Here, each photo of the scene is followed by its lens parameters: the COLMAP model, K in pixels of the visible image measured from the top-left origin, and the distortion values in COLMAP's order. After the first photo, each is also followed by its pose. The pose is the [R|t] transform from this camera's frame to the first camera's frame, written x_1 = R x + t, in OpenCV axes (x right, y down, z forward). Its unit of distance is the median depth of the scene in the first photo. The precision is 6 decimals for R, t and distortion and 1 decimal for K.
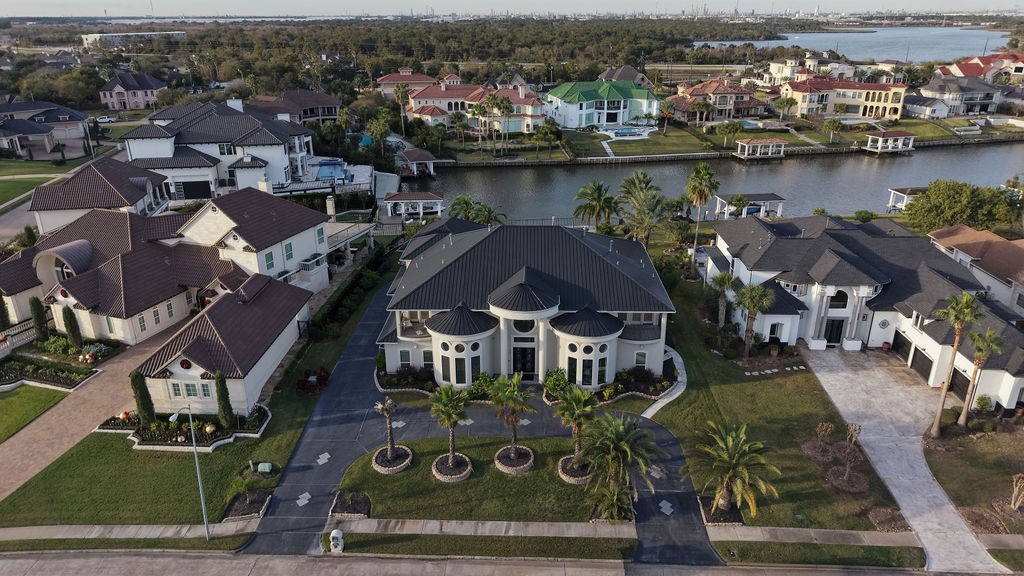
lens RADIAL K [[700.4, 0, 512.0], [0, 700.4, 288.0], [0, 0, 1]] dist [0.003692, -0.002444]
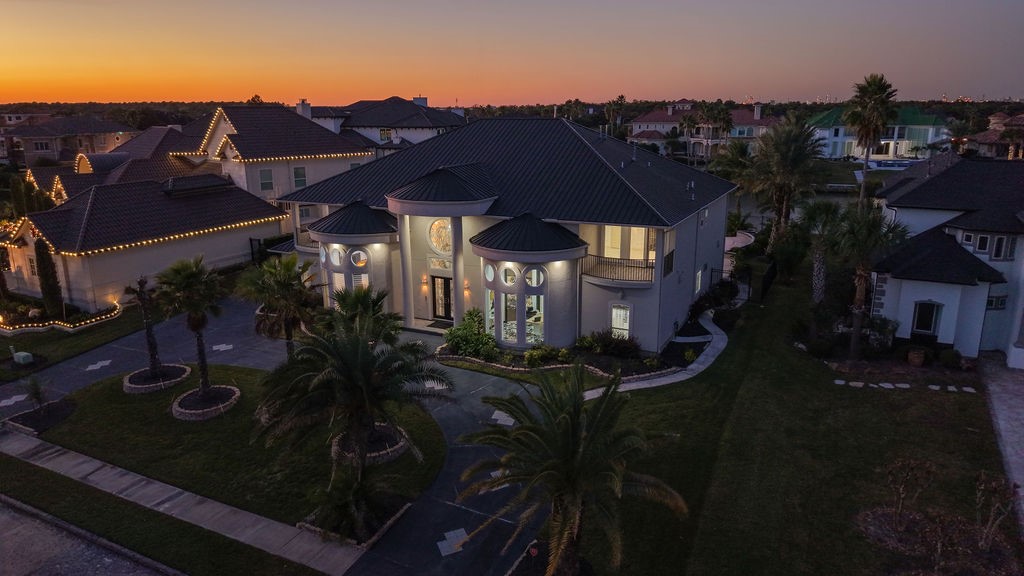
lens RADIAL K [[700.4, 0, 512.0], [0, 700.4, 288.0], [0, 0, 1]] dist [0.003692, -0.002444]
pose [[0.903725, 0.104025, -0.415283, 0.309533], [-0.156078, 0.983325, -0.093337, 0.132822], [0.398649, 0.149168, 0.904891, 0.409680]]
